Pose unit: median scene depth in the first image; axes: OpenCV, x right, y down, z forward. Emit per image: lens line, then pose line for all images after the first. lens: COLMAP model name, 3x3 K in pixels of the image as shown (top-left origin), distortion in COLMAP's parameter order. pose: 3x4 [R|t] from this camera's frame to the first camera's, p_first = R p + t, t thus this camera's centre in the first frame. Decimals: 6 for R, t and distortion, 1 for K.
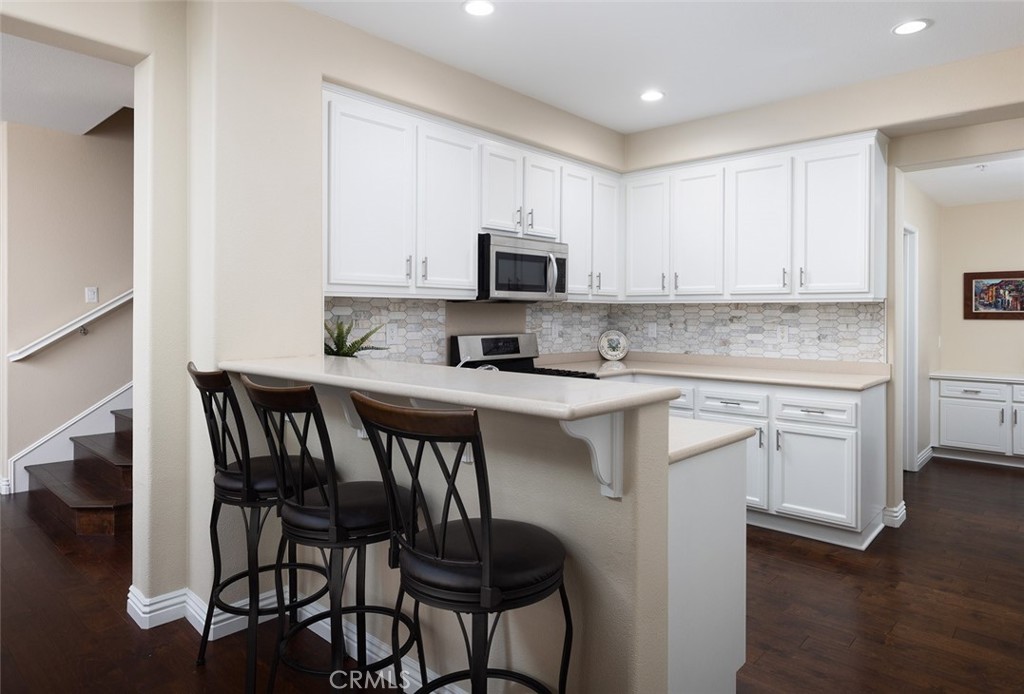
lens RADIAL K [[607.1, 0, 501.2], [0, 607.1, 312.4], [0, 0, 1]] dist [0.004899, -0.003985]
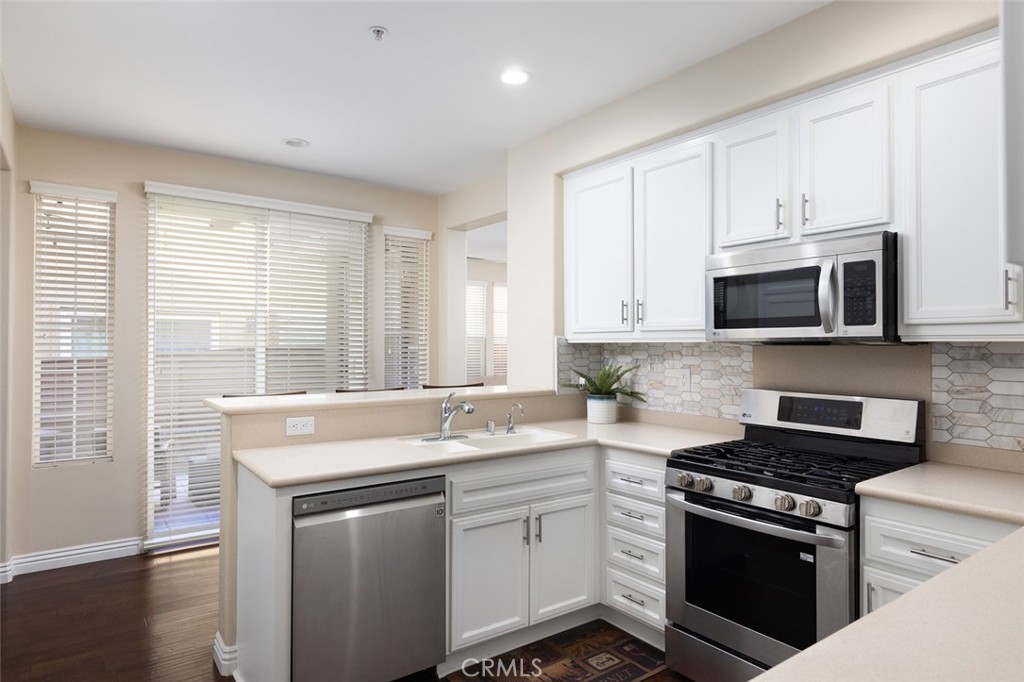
lens RADIAL K [[606.1, 0, 511.3], [0, 606.1, 345.5], [0, 0, 1]] dist [0.002207, -0.000086]
pose [[-0.180016, -0.009110, -0.983621, 0.824807], [-0.007100, 0.999943, -0.007961, -0.008683], [0.983638, 0.005550, -0.180071, 0.942824]]
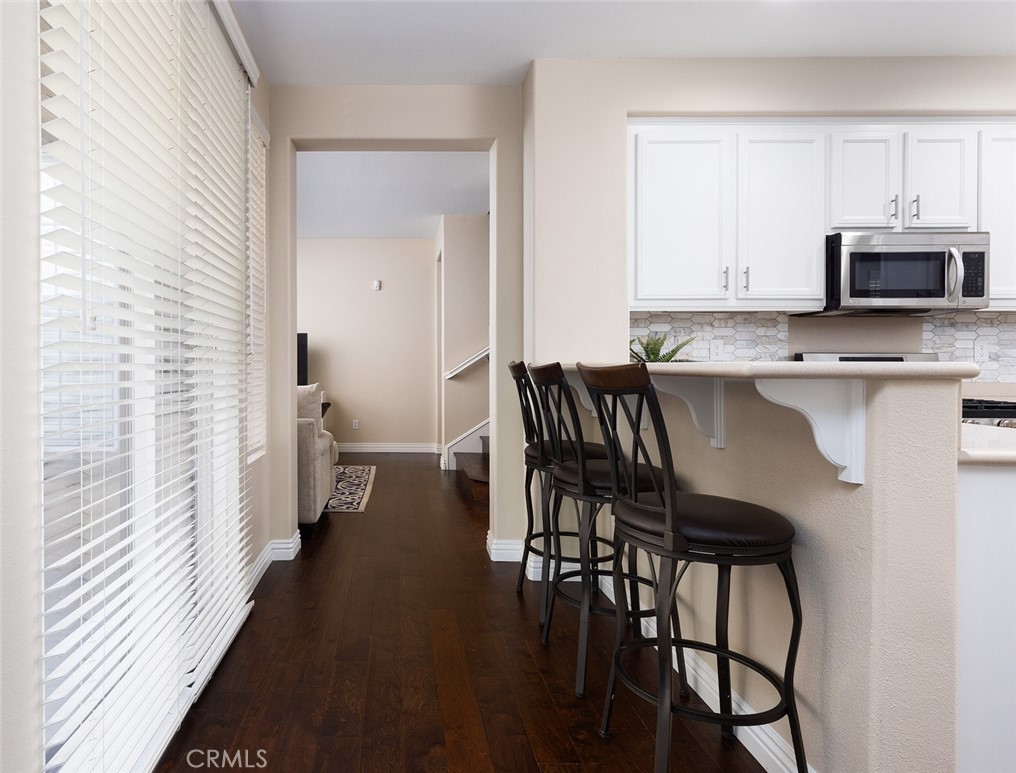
lens RADIAL K [[575.9, 0, 396.7], [0, 575.9, 365.9], [0, 0, 1]] dist [-0.002132, 0.000429]
pose [[0.680538, 0.000990, -0.732713, 0.160249], [0.002728, 0.999989, 0.003885, 0.058455], [0.732708, -0.004643, 0.680527, -0.026917]]
